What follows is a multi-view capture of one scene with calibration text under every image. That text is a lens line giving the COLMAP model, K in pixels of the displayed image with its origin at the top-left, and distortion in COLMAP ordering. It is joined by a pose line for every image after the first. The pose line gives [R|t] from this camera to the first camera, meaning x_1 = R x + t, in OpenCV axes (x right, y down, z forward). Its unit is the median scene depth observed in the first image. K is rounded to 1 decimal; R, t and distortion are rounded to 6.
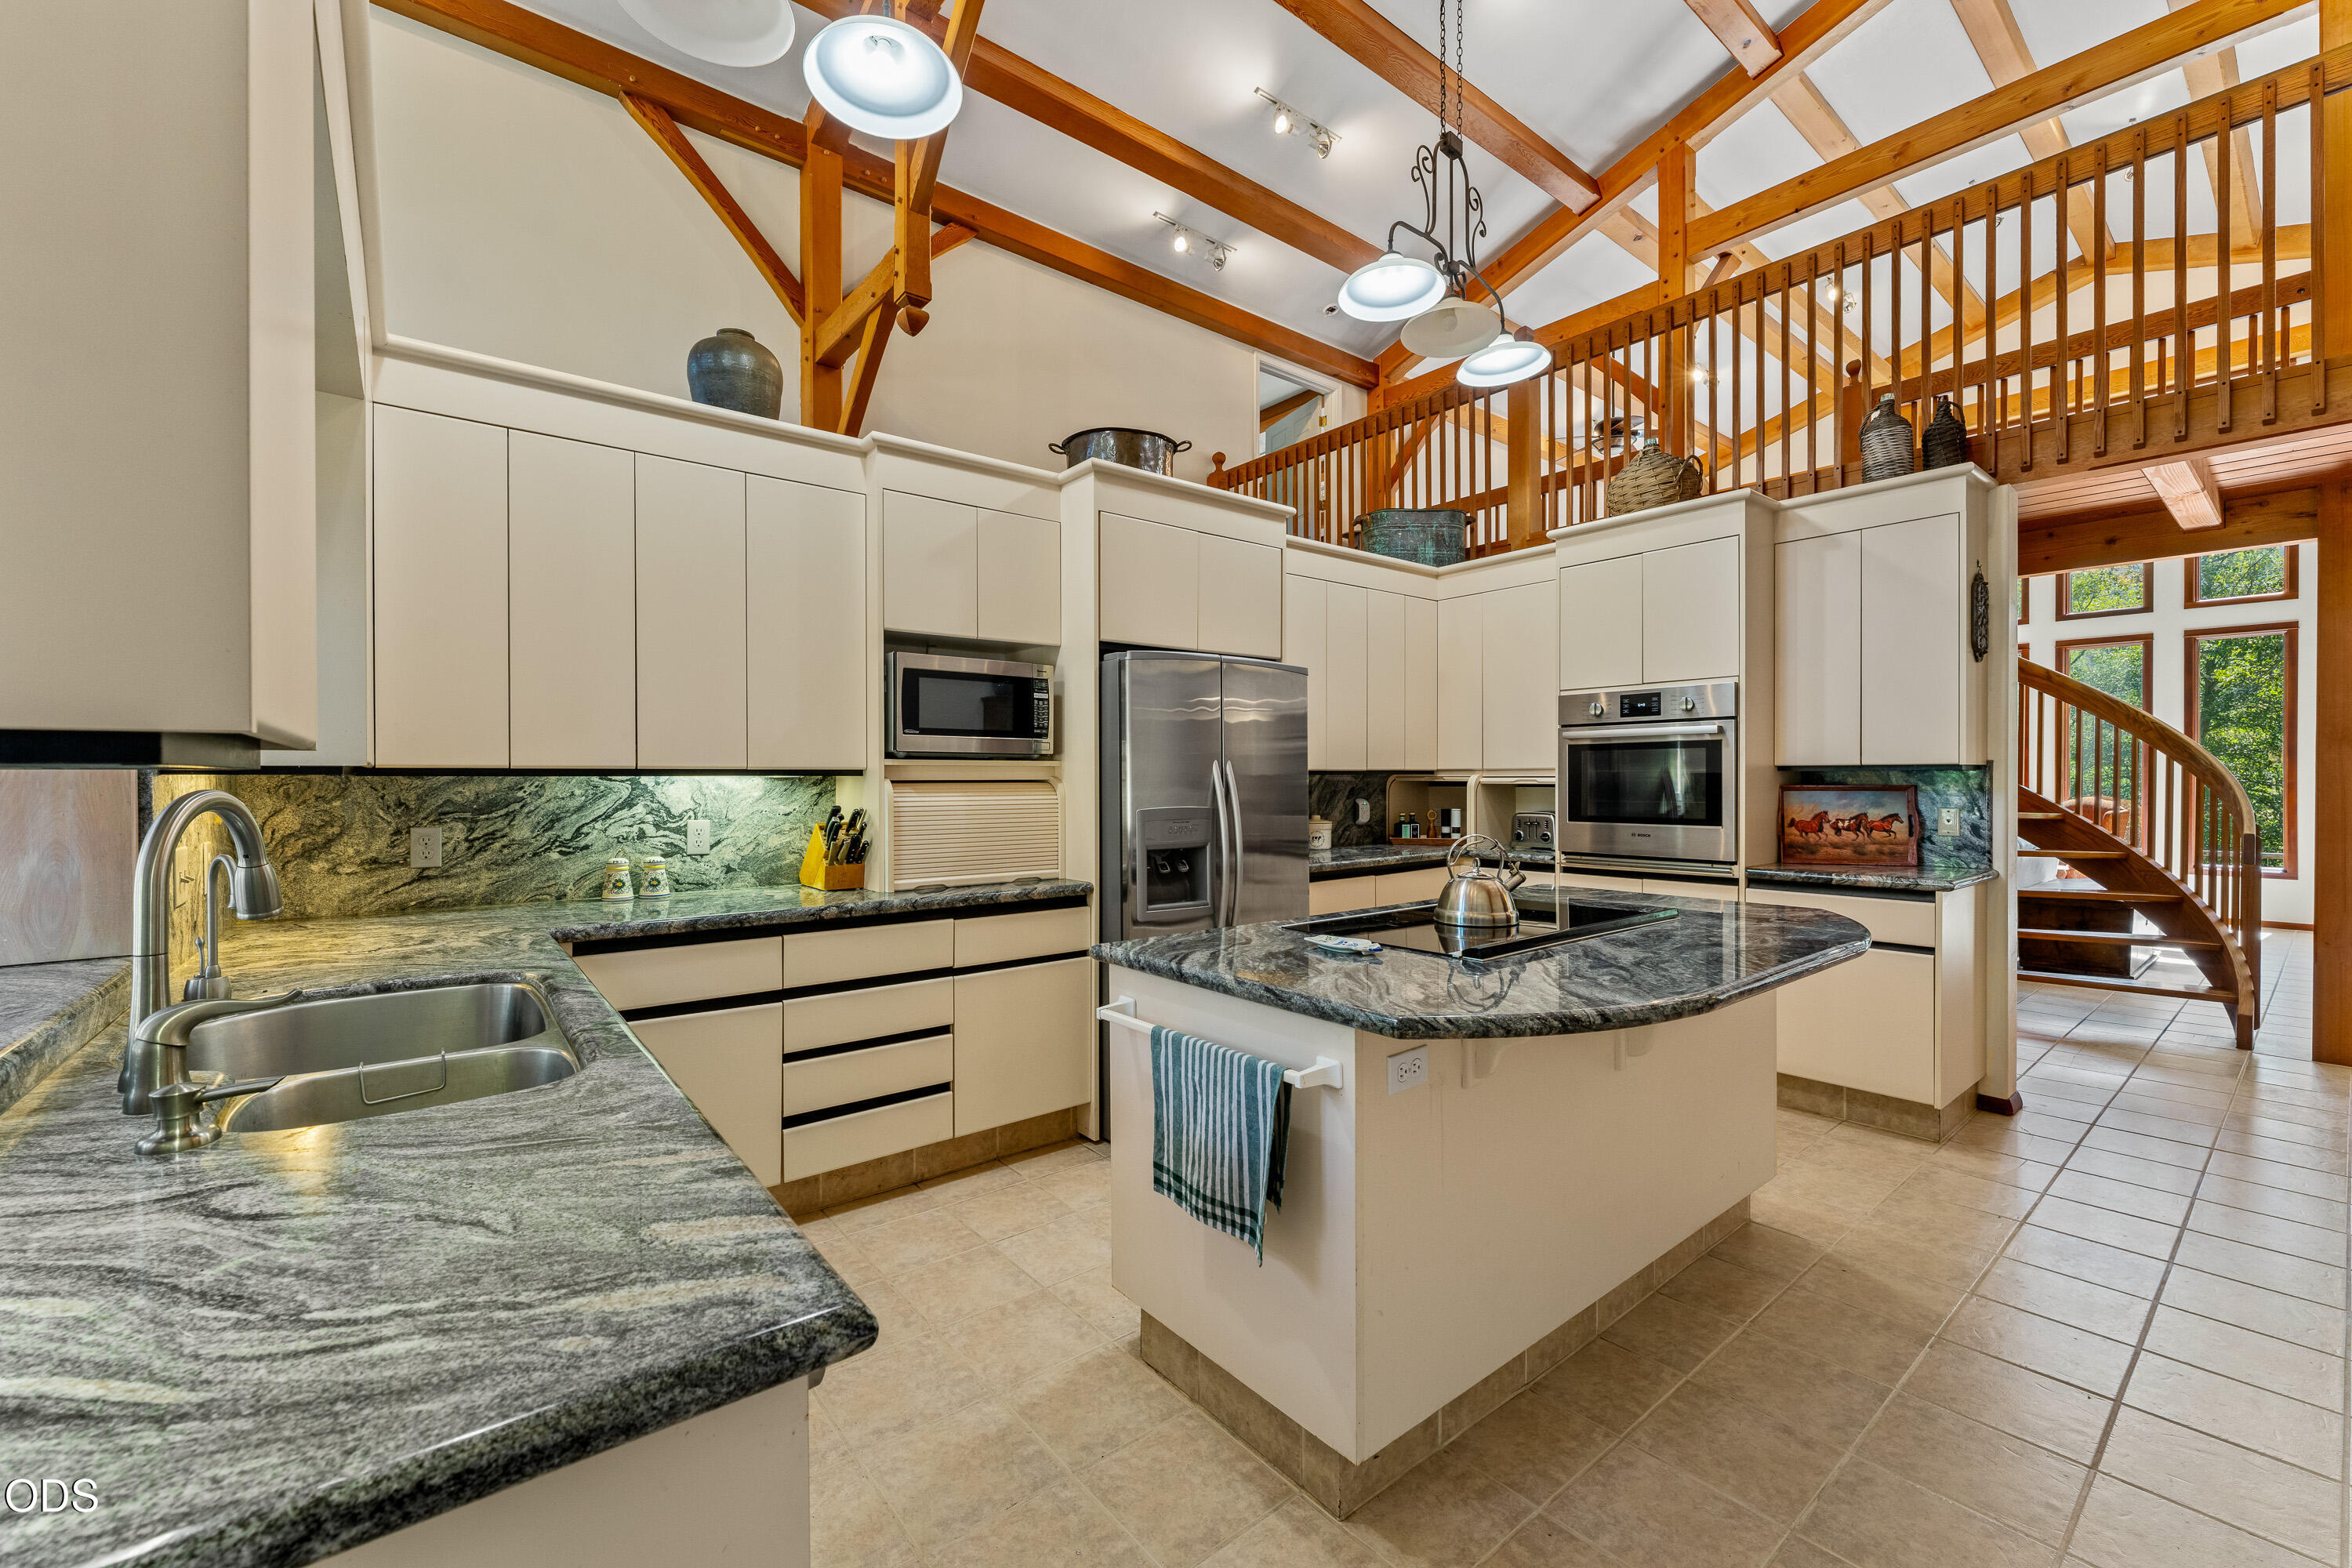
lens RADIAL K [[943.5, 0, 1156.7], [0, 943.5, 784.1], [0, 0, 1]] dist [0.000230, 0.000047]
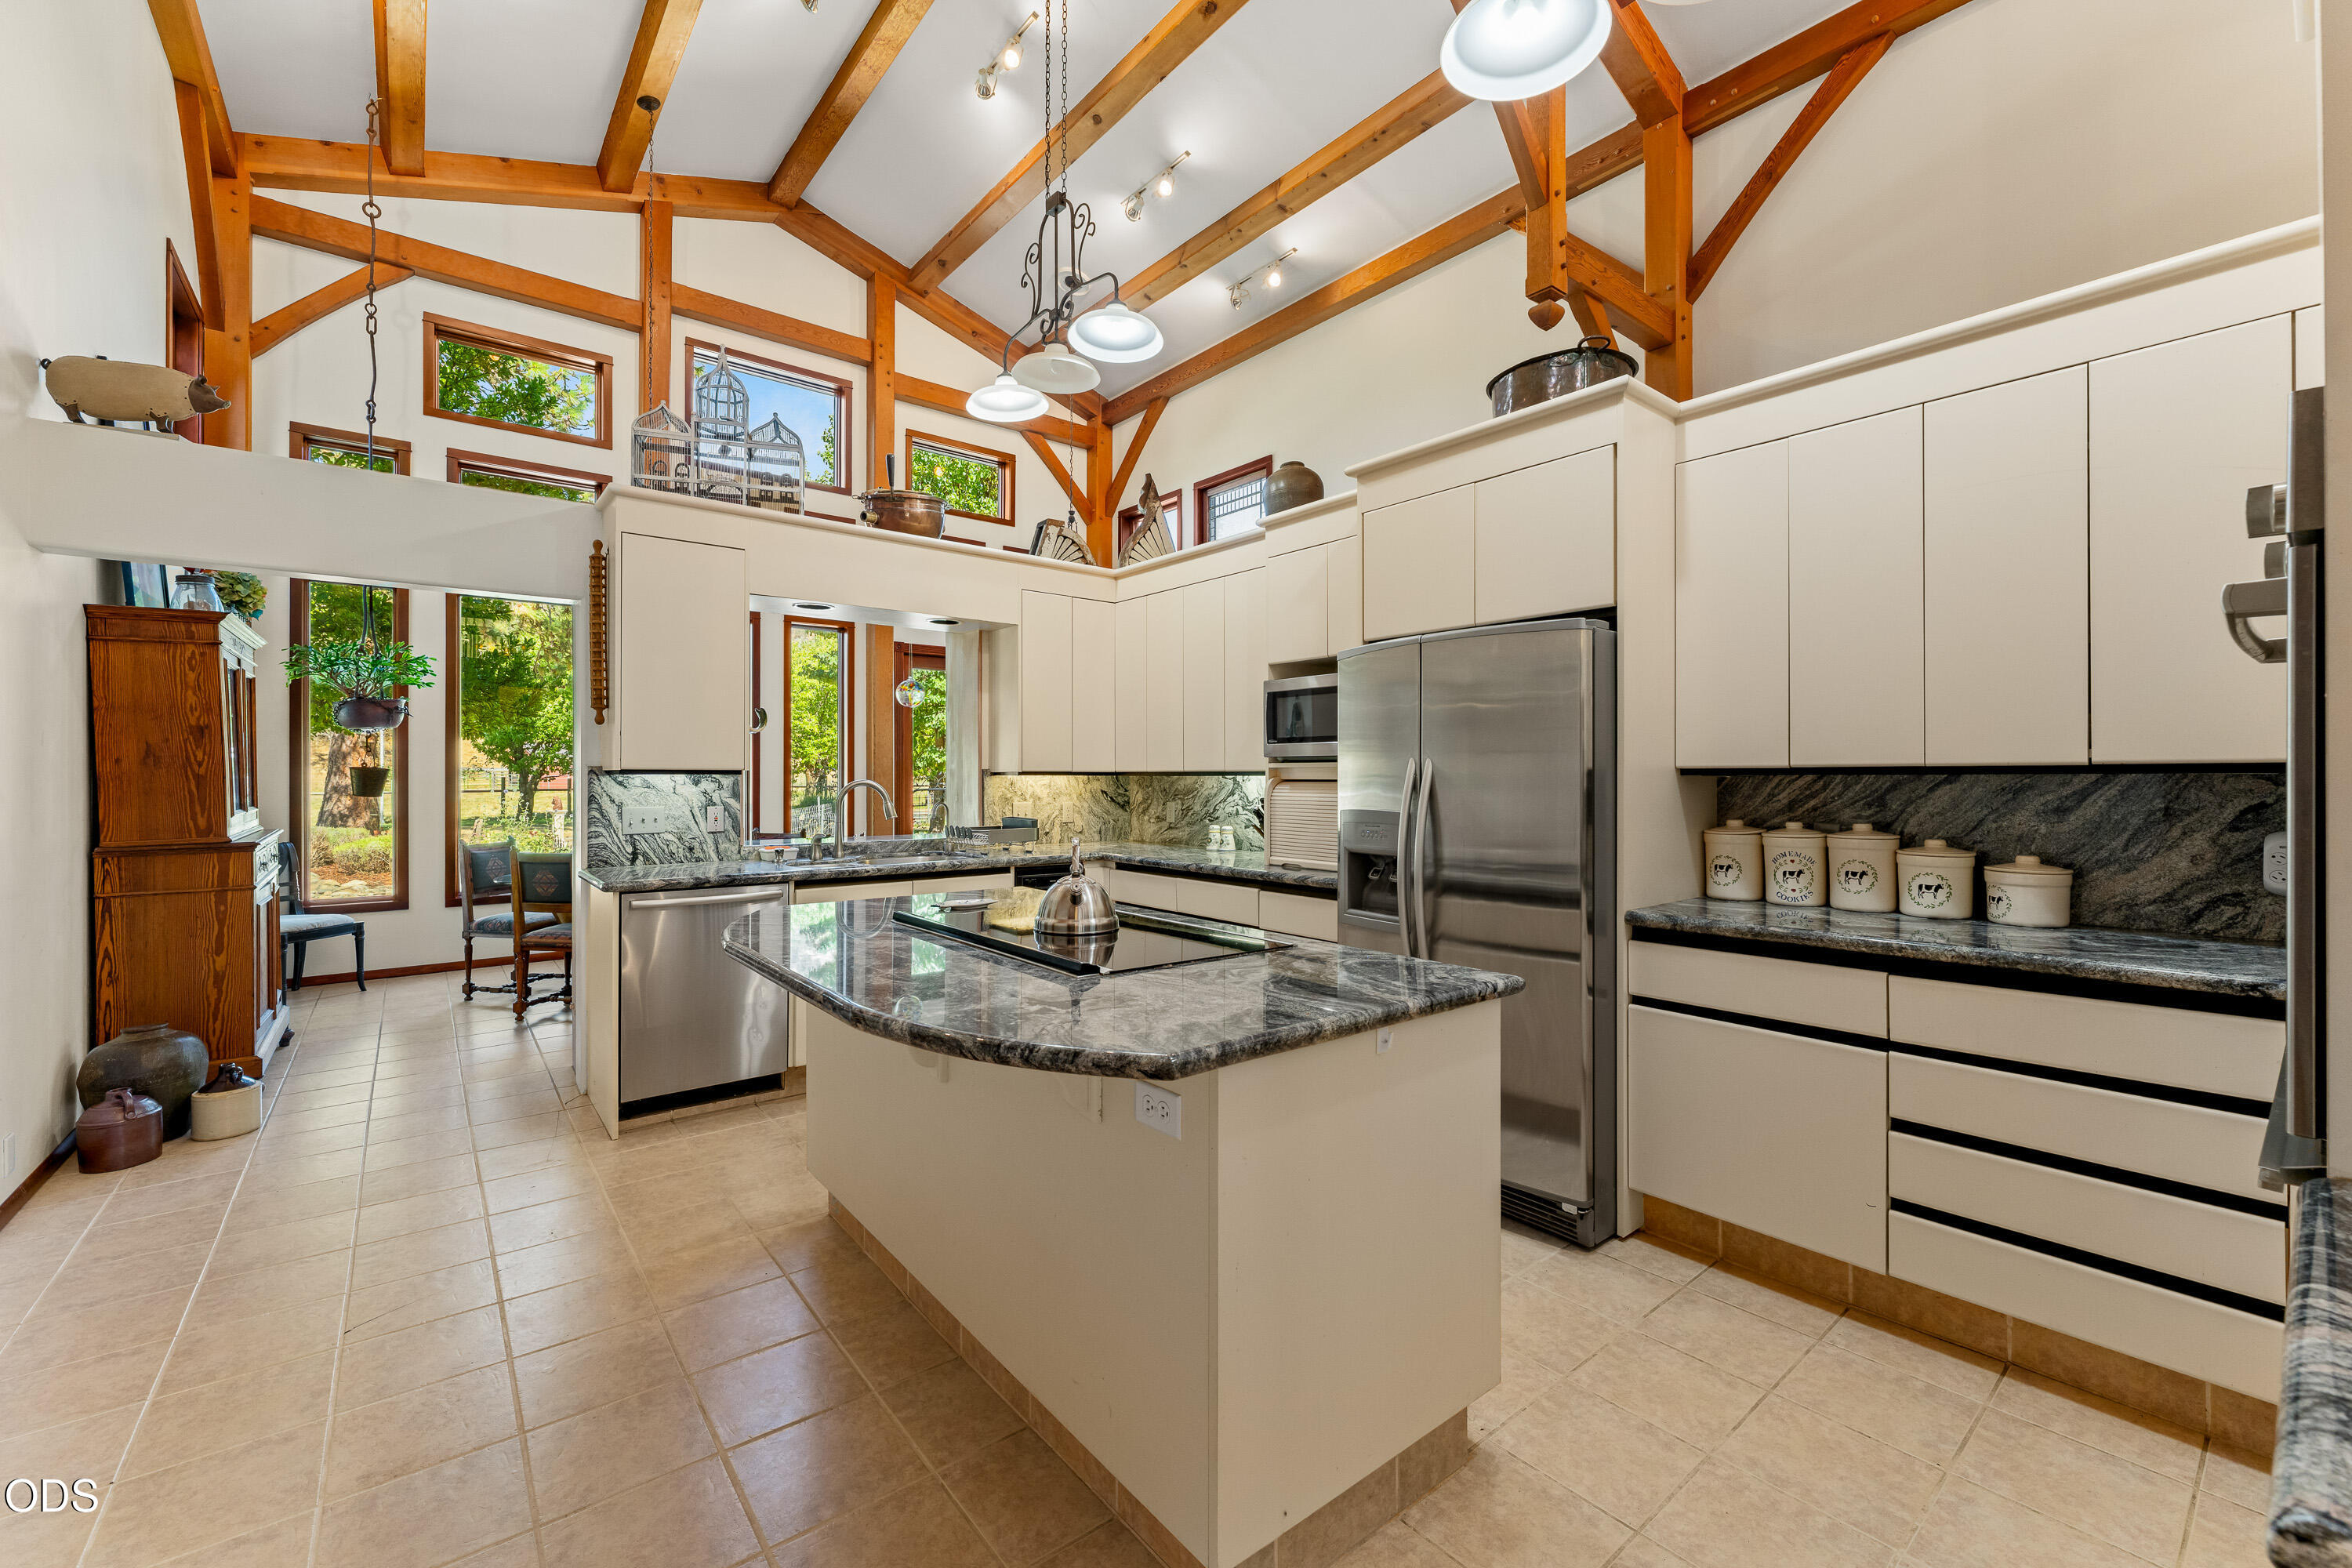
lens RADIAL K [[943.5, 0, 1164.2], [0, 943.5, 775.8], [0, 0, 1]] dist [0.000230, 0.000047]
pose [[0.005274, -0.001638, -0.999985, 1.001091], [-0.015131, 0.999884, -0.001718, -0.003591], [0.999872, 0.015140, 0.005249, 0.836282]]
